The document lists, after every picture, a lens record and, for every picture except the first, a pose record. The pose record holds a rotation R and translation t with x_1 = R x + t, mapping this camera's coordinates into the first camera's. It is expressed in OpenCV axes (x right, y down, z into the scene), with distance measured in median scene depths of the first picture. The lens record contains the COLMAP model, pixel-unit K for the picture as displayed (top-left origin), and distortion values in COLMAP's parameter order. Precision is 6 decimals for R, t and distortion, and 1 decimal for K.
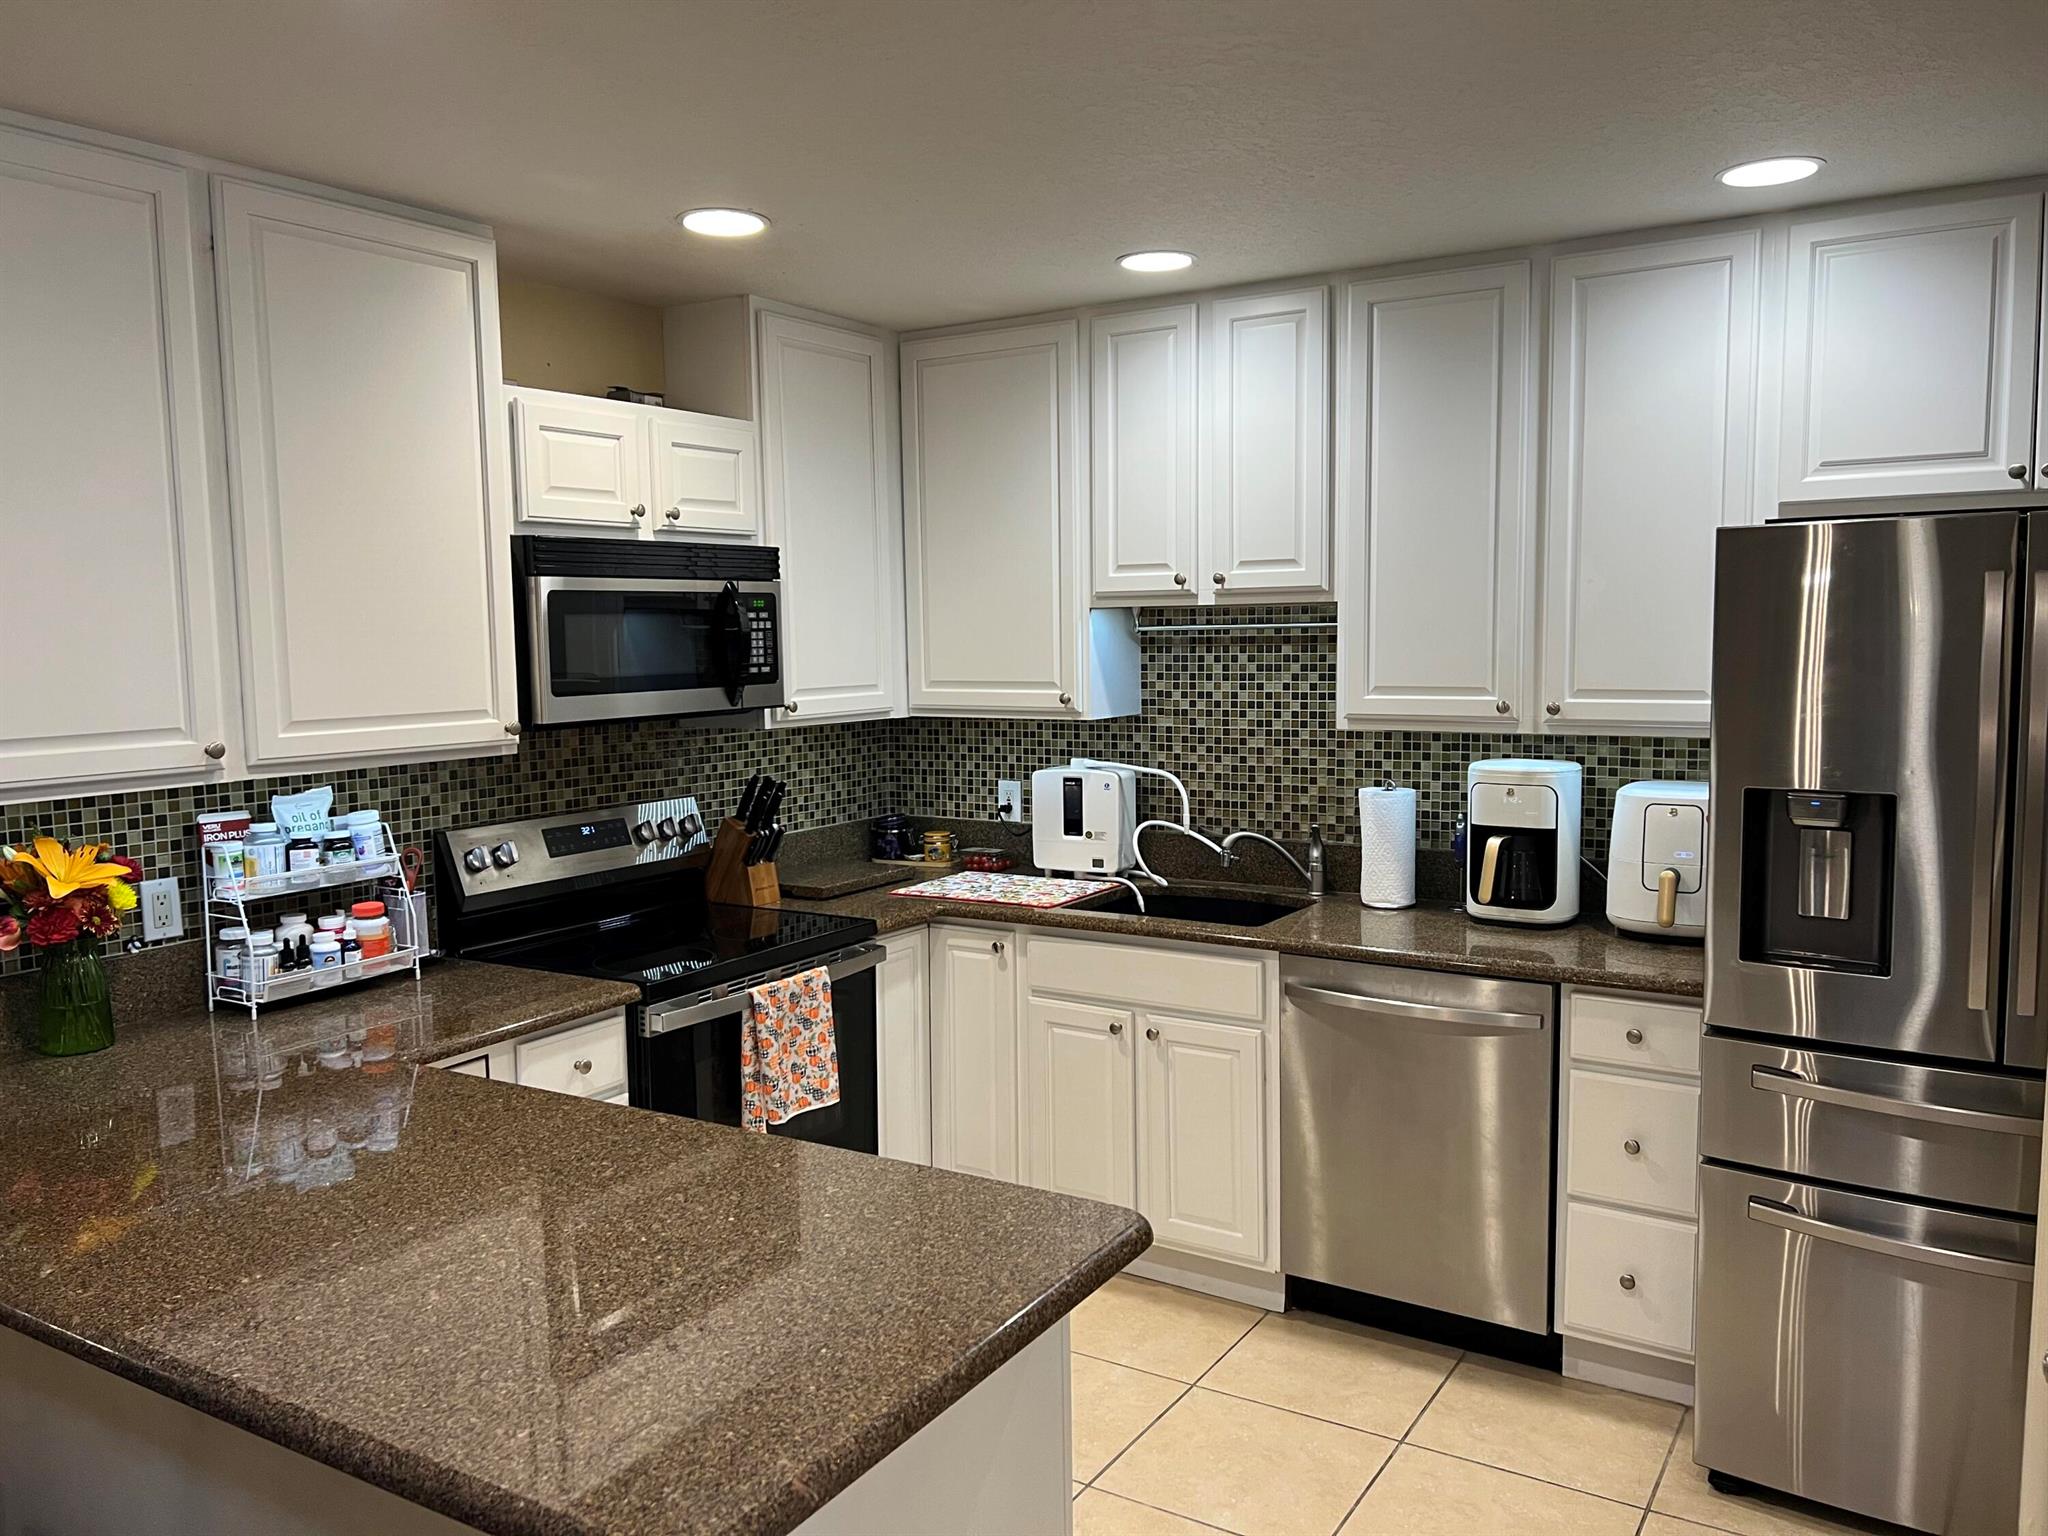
lens RADIAL K [[1518.9, 0, 1033.3], [0, 1518.9, 751.6], [0, 0, 1]] dist [0.089410, -0.121851]
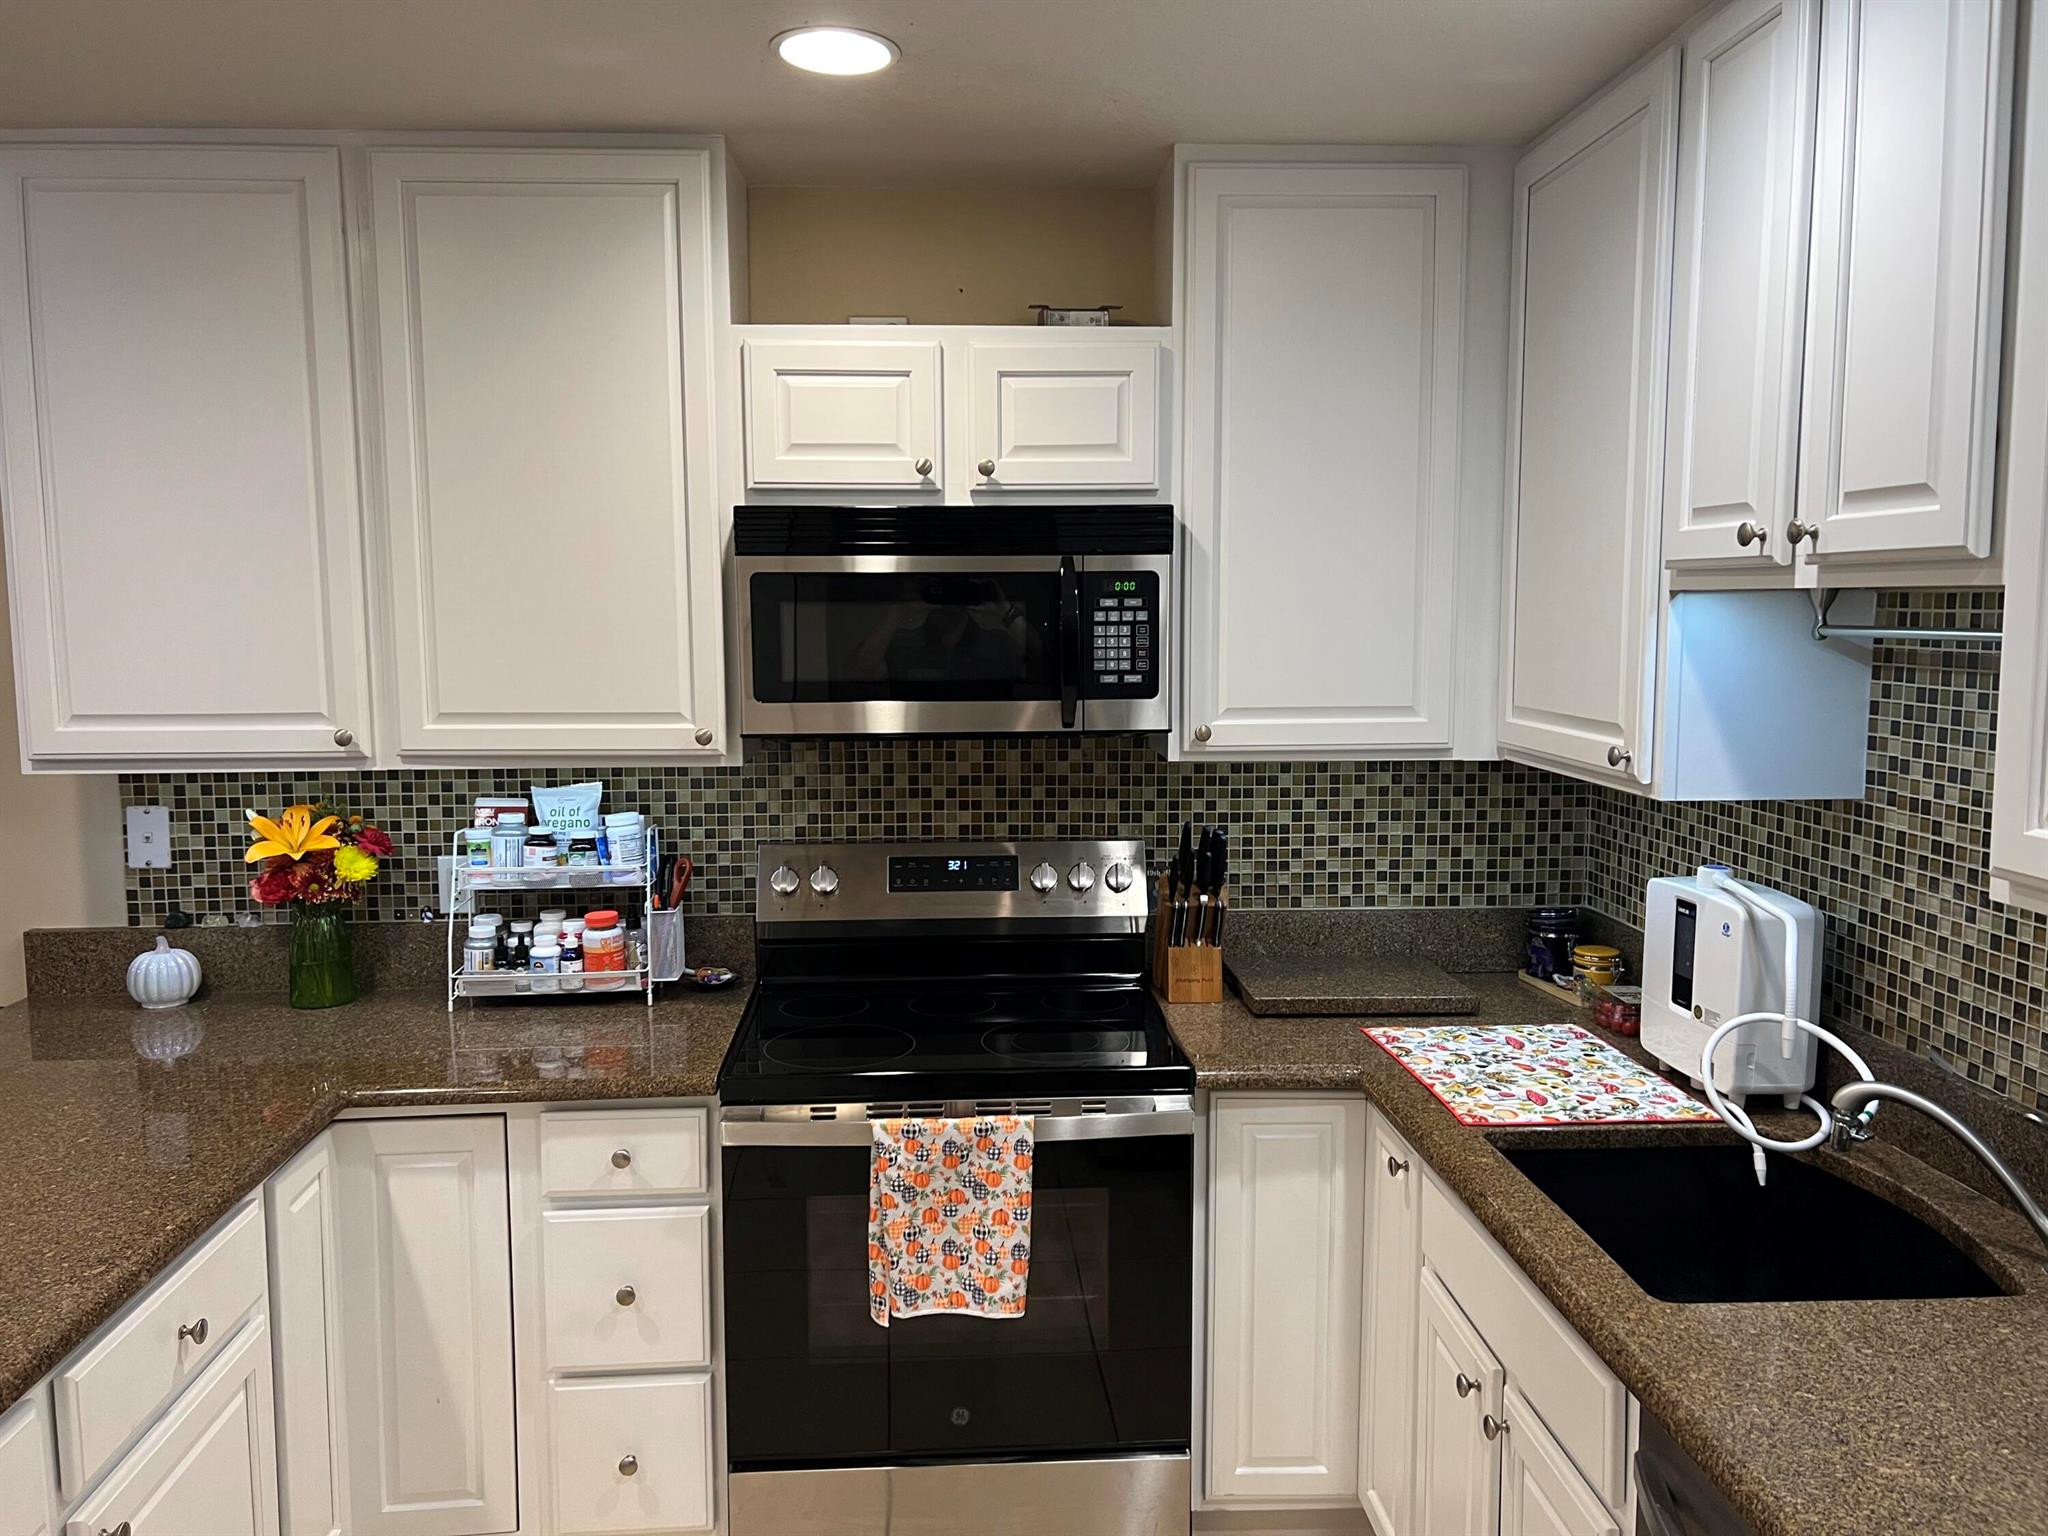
lens RADIAL K [[1518.9, 0, 1033.3], [0, 1518.9, 751.6], [0, 0, 1]] dist [0.089410, -0.121851]
pose [[0.583002, 0.090599, -0.807403, 0.374983], [-0.073265, 0.995577, 0.058812, -0.058645], [0.809161, 0.024867, 0.587061, 0.549693]]
